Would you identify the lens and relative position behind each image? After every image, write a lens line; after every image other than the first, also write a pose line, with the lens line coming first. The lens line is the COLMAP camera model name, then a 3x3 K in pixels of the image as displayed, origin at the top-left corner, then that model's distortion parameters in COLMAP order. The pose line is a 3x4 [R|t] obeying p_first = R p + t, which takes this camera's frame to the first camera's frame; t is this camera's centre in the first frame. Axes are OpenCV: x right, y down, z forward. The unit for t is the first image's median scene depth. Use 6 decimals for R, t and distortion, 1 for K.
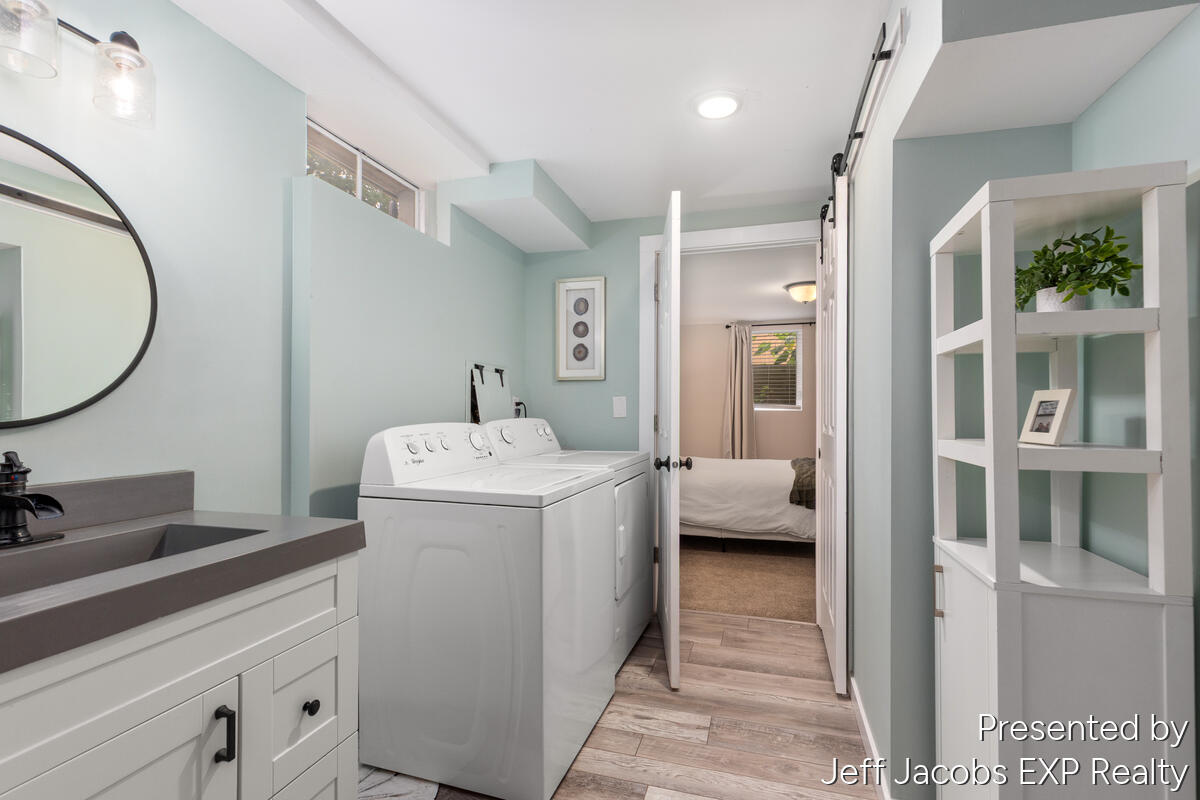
lens RADIAL K [[543.0, 0, 600.0], [0, 543.0, 400.0], [0, 0, 1]] dist [0.000696, -0.000093]
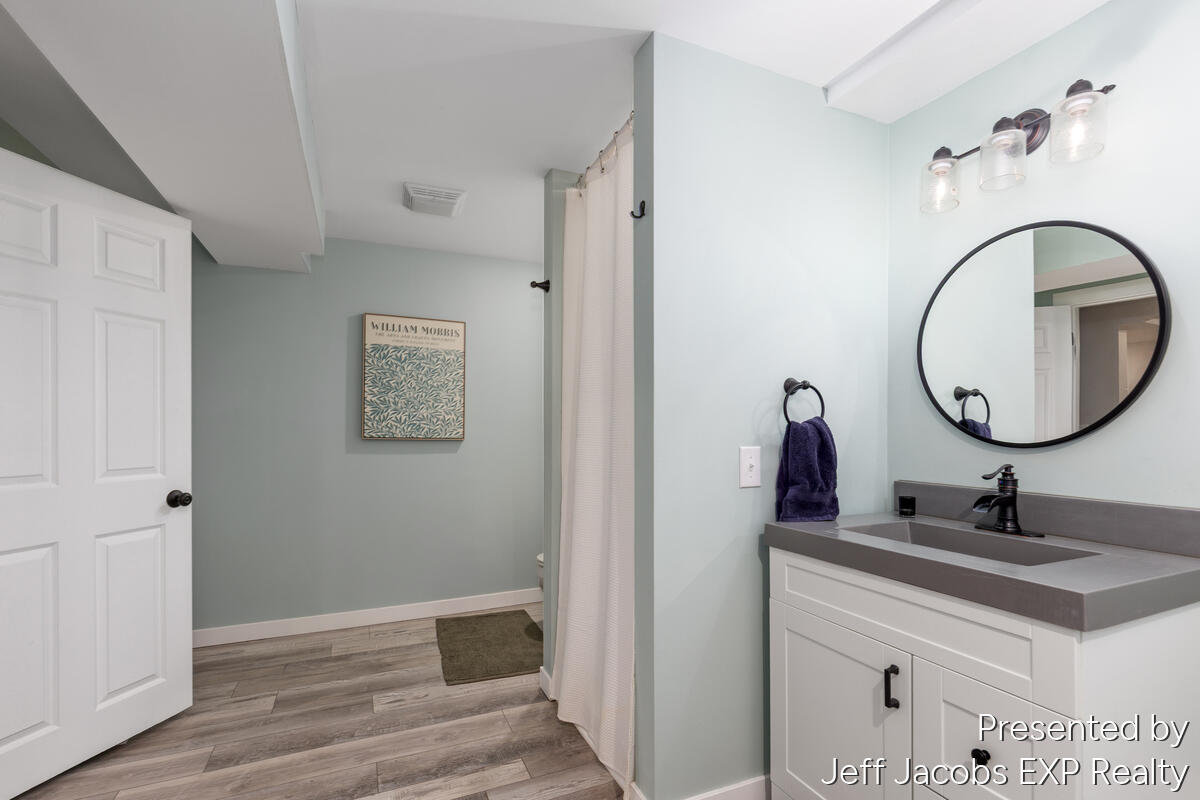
lens RADIAL K [[558.7, 0, 654.1], [0, 558.7, 442.2], [0, 0, 1]] dist [0.000575, 0.000007]
pose [[-0.715863, -0.001326, -0.698240, 0.543880], [0.005623, 0.999955, -0.007663, 0.045291], [0.698219, -0.009412, -0.715823, 1.376985]]
